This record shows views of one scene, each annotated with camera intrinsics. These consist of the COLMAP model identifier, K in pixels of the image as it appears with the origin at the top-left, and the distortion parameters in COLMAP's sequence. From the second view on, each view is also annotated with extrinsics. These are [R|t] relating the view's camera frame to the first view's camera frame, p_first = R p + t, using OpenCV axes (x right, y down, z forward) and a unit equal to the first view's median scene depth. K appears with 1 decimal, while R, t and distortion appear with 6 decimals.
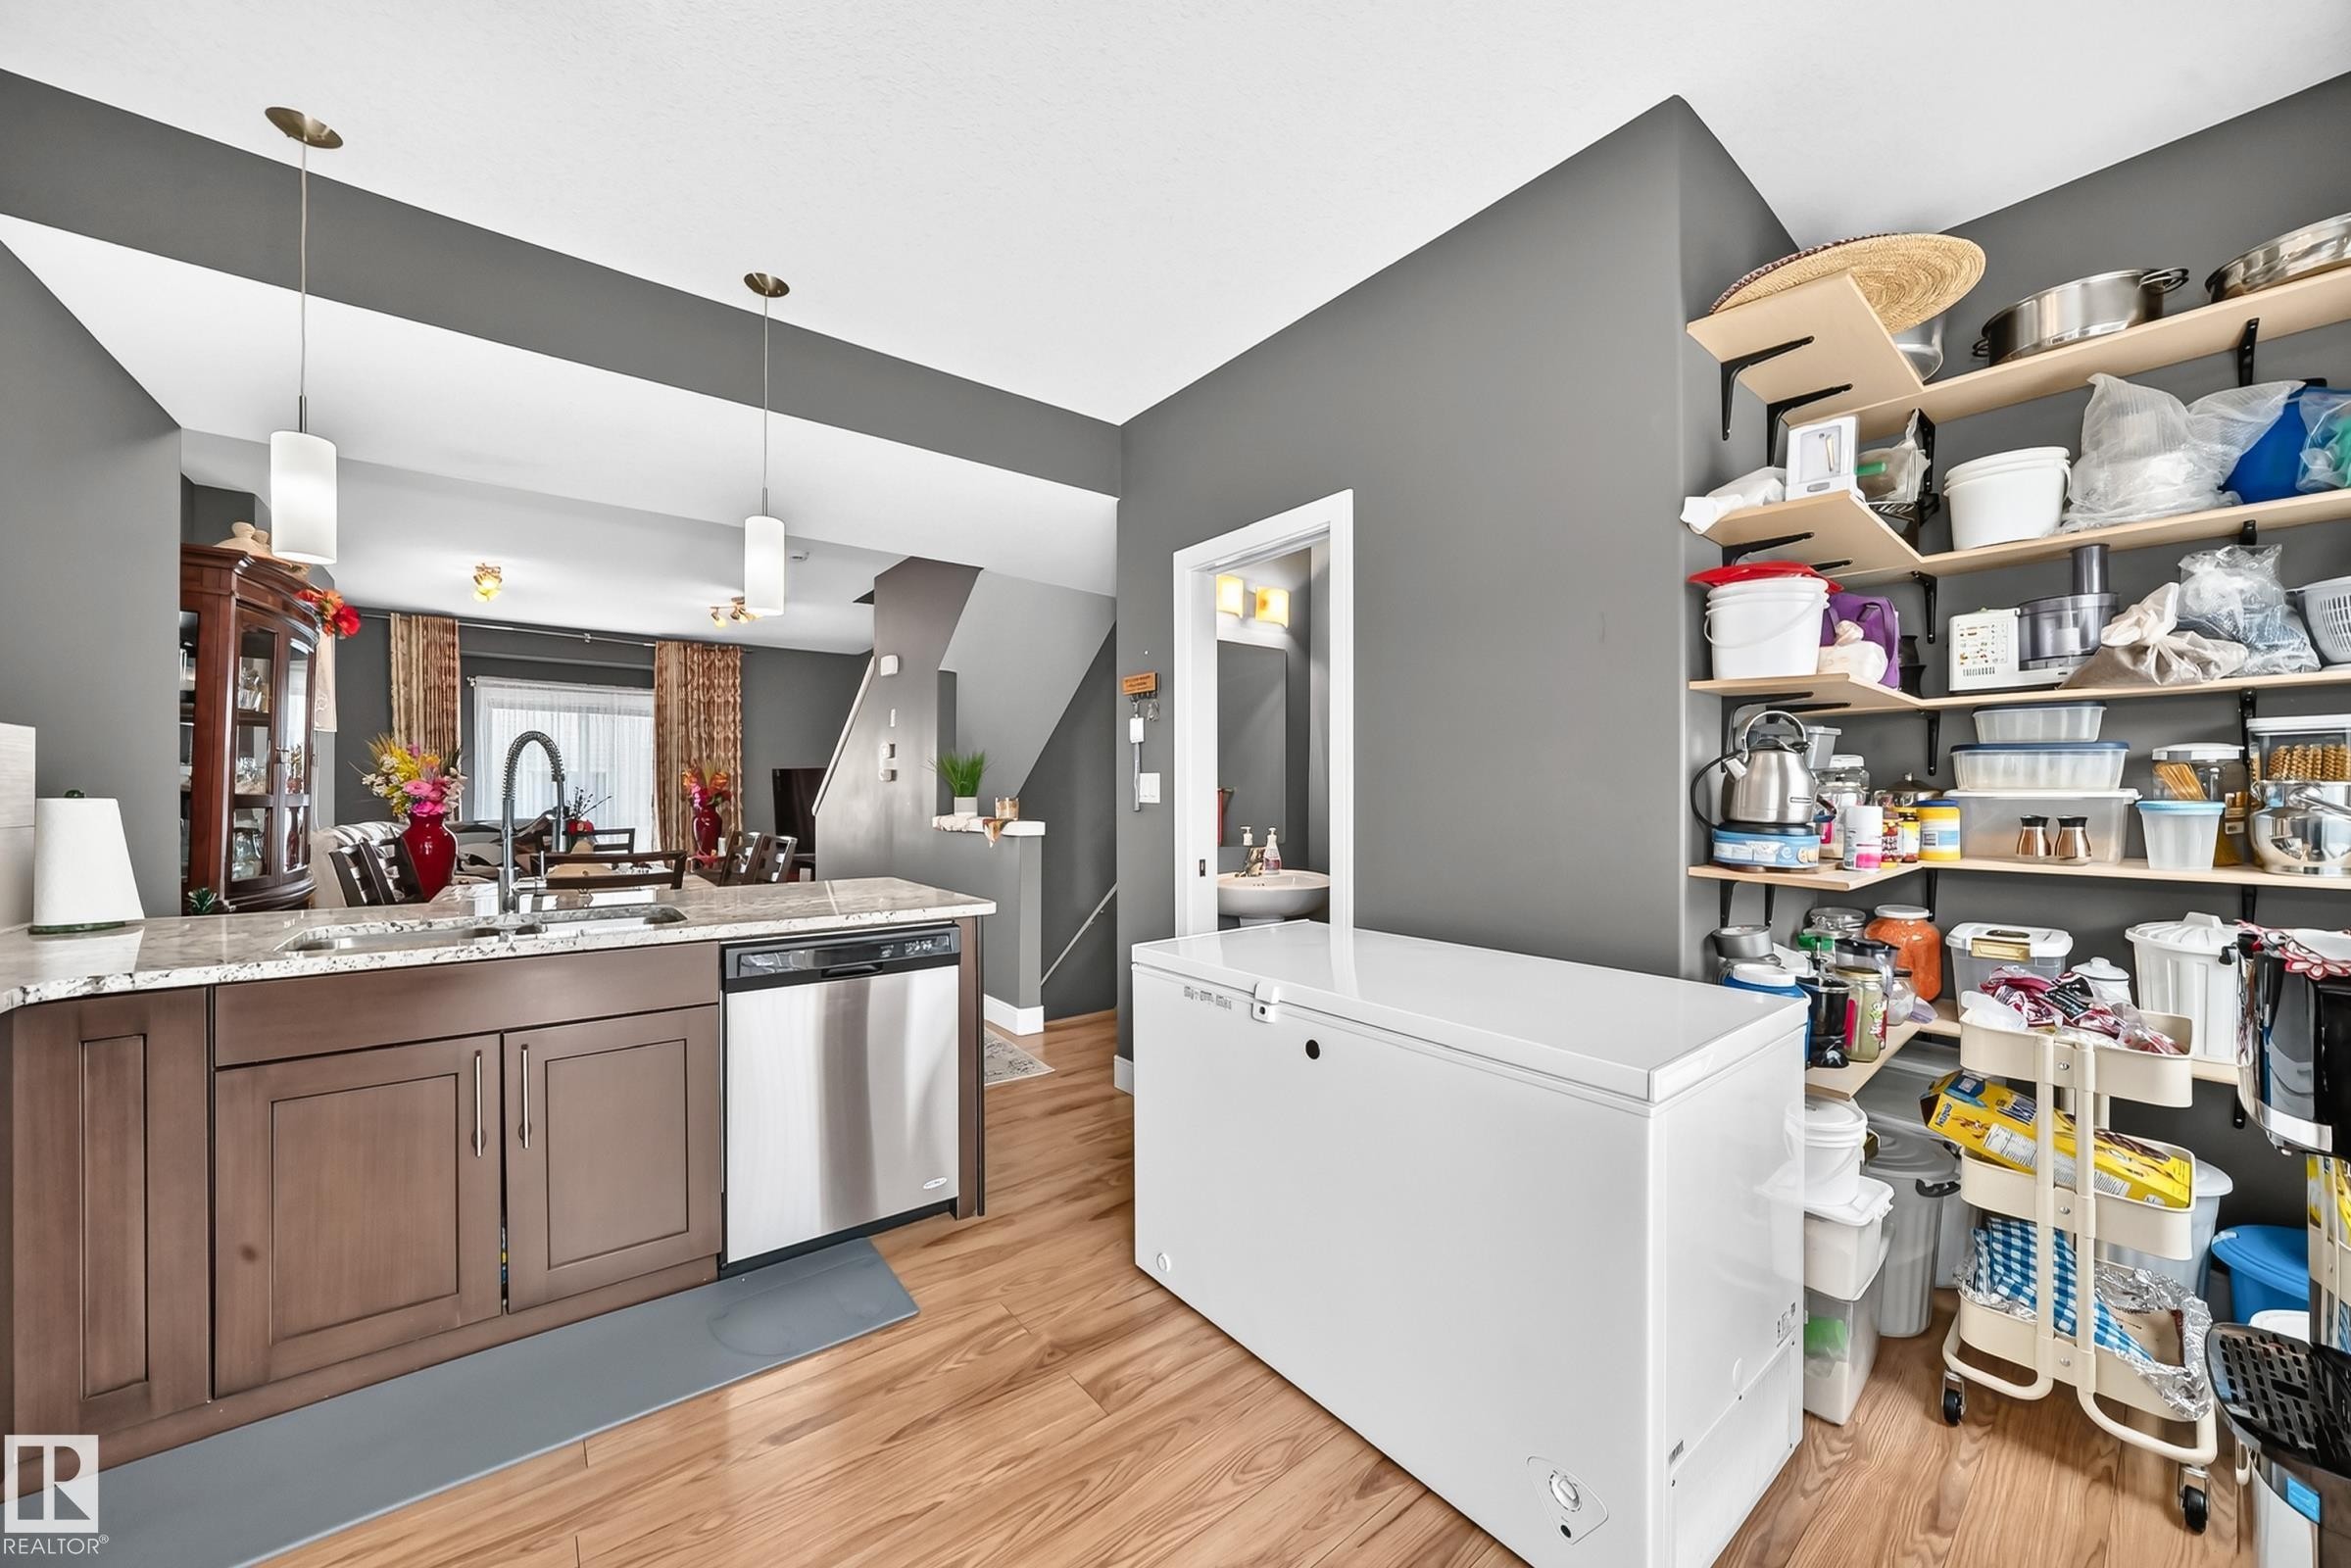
lens RADIAL K [[852.0, 0, 1172.4], [0, 852.0, 785.2], [0, 0, 1]] dist [-0.008918, 0.001708]
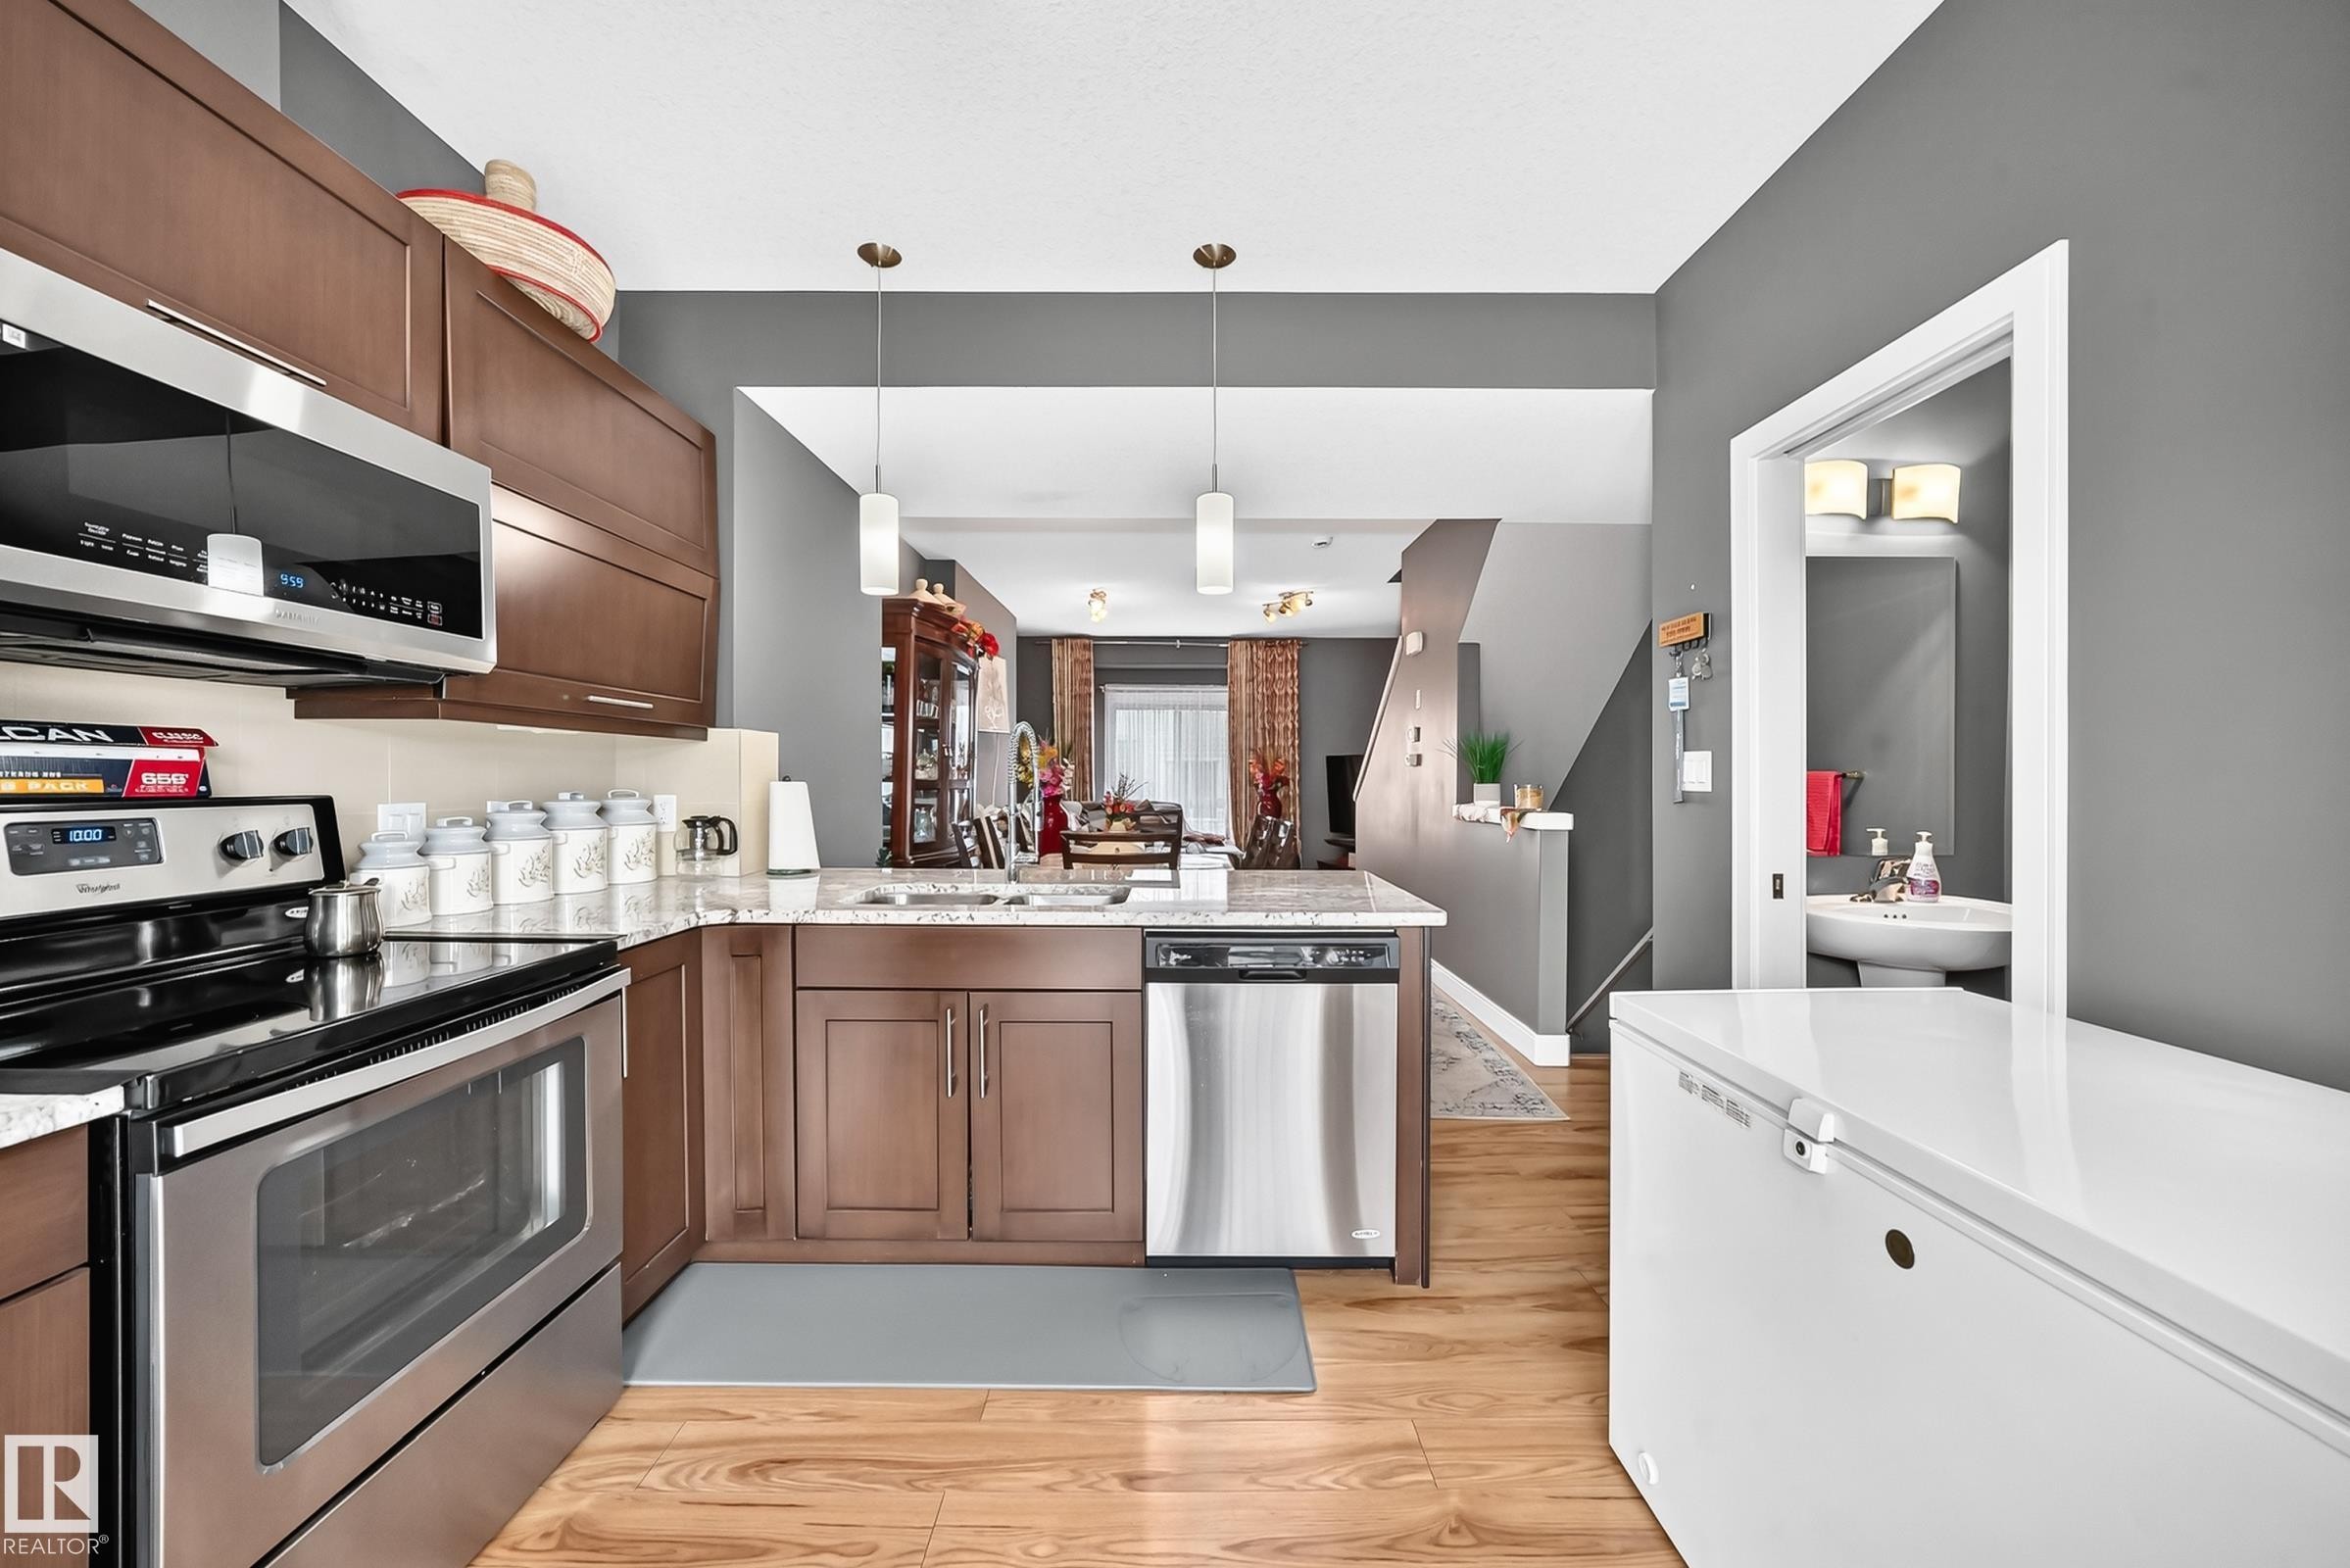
lens RADIAL K [[851.7, 0, 1182.6], [0, 851.7, 780.9], [0, 0, 1]] dist [-0.008918, 0.001708]
pose [[0.793411, 0.002010, -0.608683, 0.069068], [0.005290, 0.999934, 0.010198, 0.001625], [0.608663, -0.011312, 0.793348, 0.157162]]
